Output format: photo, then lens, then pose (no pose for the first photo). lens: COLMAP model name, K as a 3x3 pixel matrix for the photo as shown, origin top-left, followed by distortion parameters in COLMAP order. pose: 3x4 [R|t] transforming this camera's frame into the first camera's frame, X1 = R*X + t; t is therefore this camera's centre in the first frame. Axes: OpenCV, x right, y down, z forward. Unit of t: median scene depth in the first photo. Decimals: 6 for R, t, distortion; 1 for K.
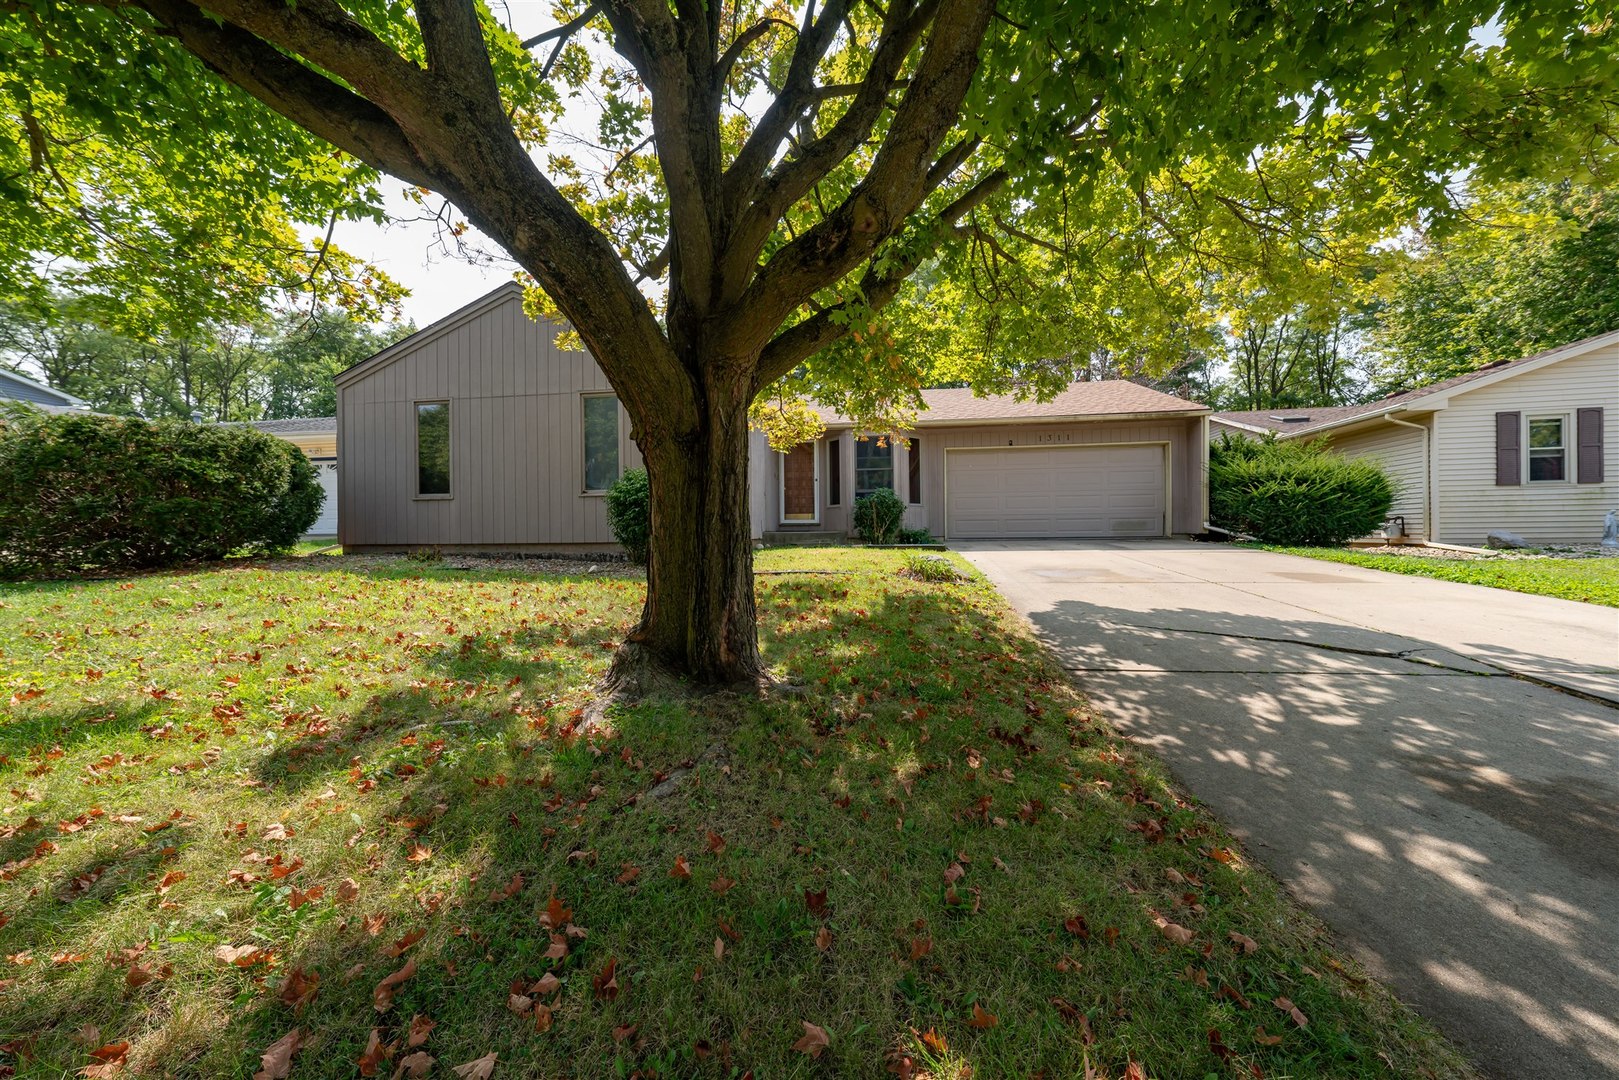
lens RADIAL K [[560.3, 0, 809.5], [0, 560.3, 540.0], [0, 0, 1]] dist [-0.000160, 0.000042]
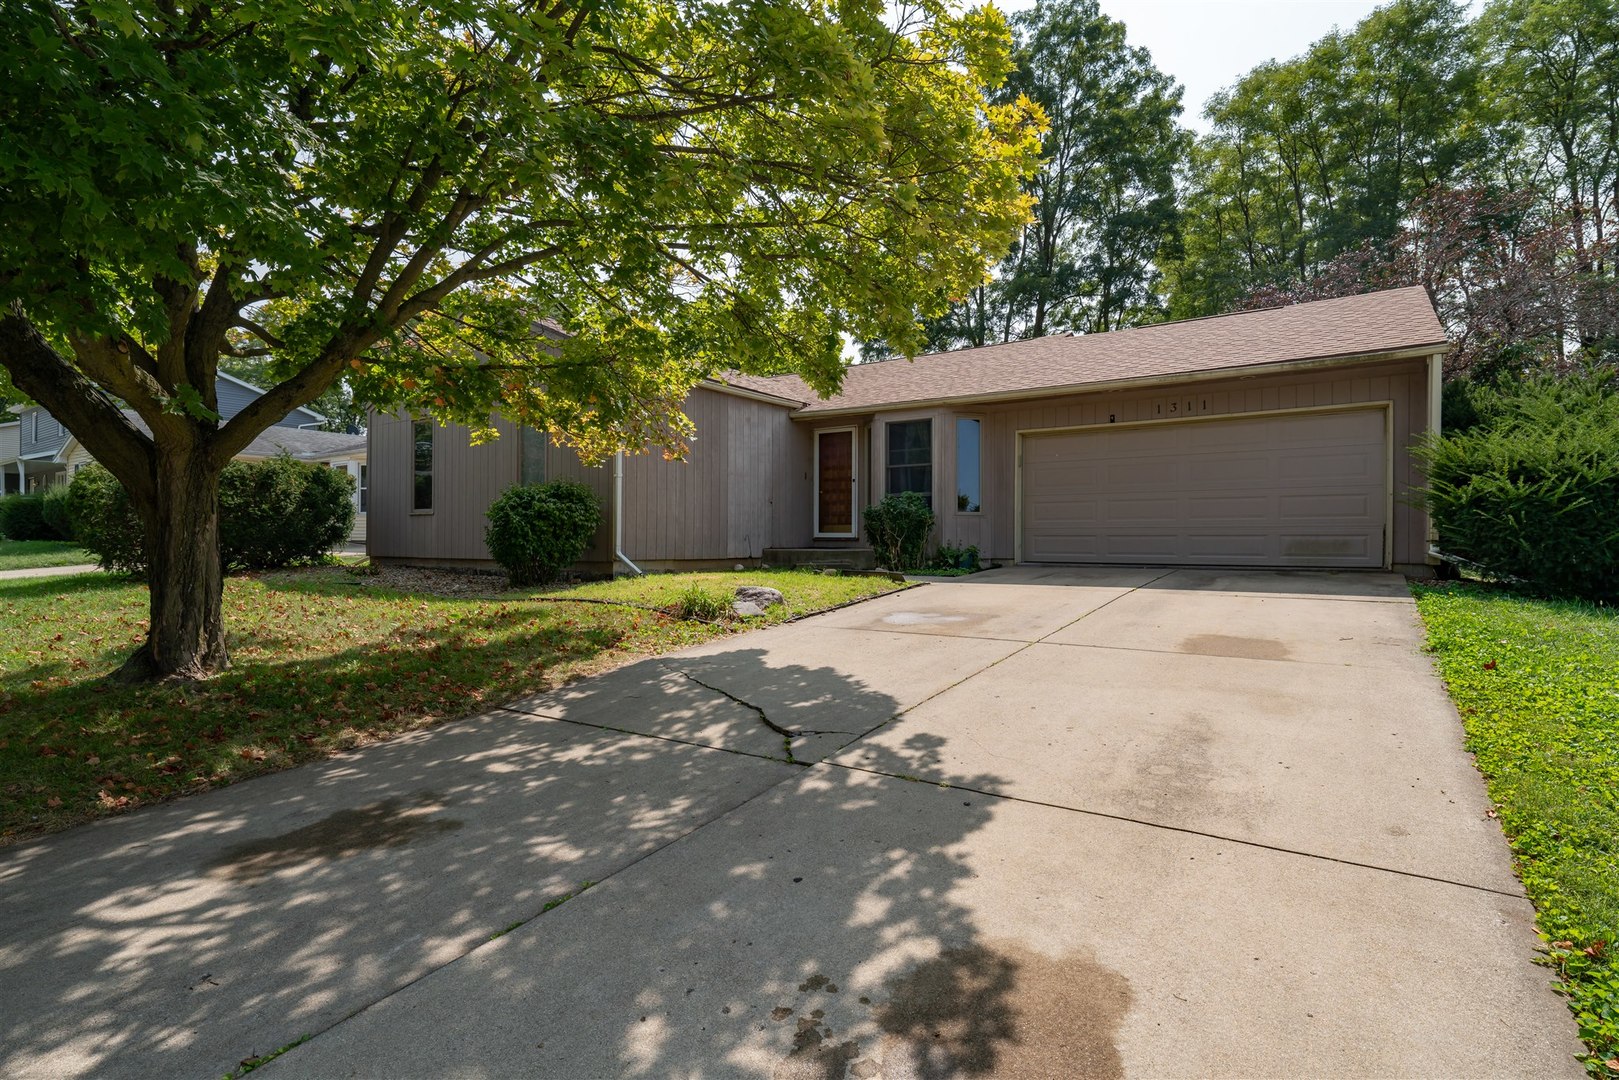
lens RADIAL K [[832.6, 0, 814.7], [0, 832.6, 526.4], [0, 0, 1]] dist [-0.000931, -0.000662]
pose [[0.884495, 0.004360, -0.466530, 0.683615], [-0.016238, 0.999638, -0.021443, -0.028362], [0.466268, 0.026542, 0.884245, -0.022110]]
